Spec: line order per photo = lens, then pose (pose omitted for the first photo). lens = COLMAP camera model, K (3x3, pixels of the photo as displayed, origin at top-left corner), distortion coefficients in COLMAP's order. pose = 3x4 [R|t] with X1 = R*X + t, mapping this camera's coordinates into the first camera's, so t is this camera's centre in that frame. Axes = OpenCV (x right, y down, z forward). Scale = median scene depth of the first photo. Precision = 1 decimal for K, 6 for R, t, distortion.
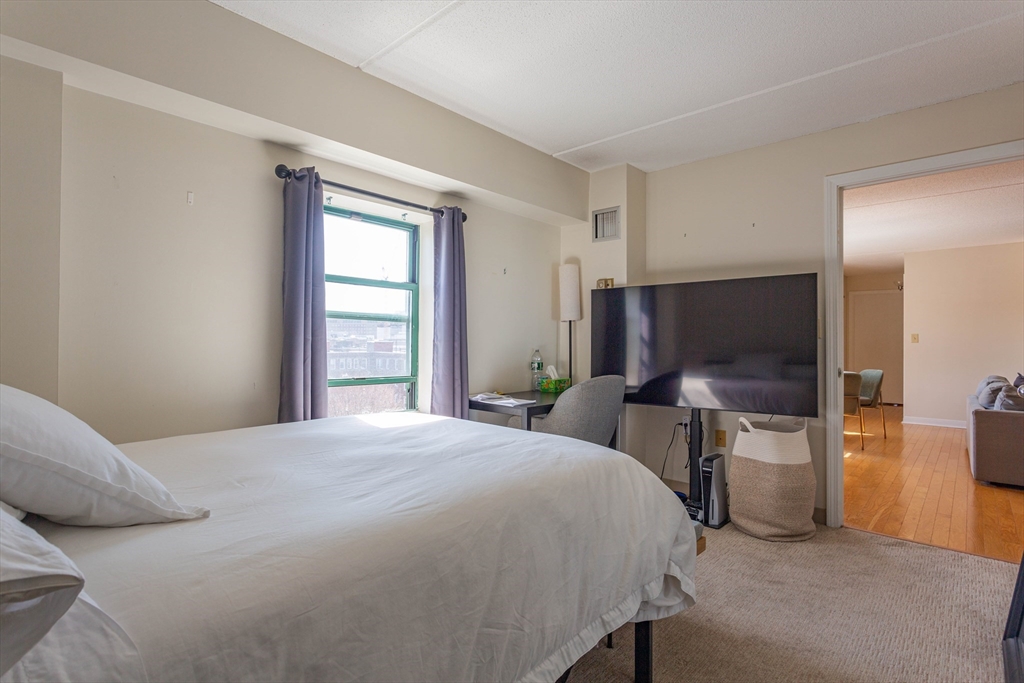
lens RADIAL K [[512.9, 0, 508.1], [0, 512.9, 338.7], [0, 0, 1]] dist [0.001190, 0.000236]
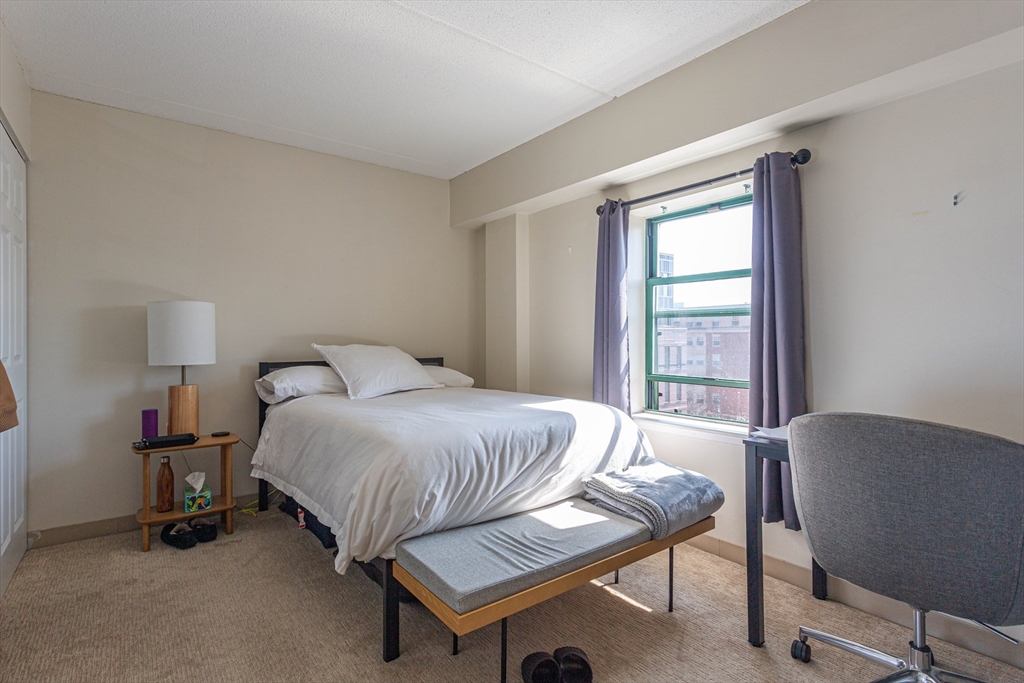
lens RADIAL K [[493.9, 0, 500.0], [0, 493.9, 338.9], [0, 0, 1]] dist [0.000251, -0.000109]
pose [[-0.176133, -0.007151, -0.984340, 0.672012], [0.009613, 0.999913, -0.008985, 0.008099], [0.984319, -0.011045, -0.176049, 0.770151]]
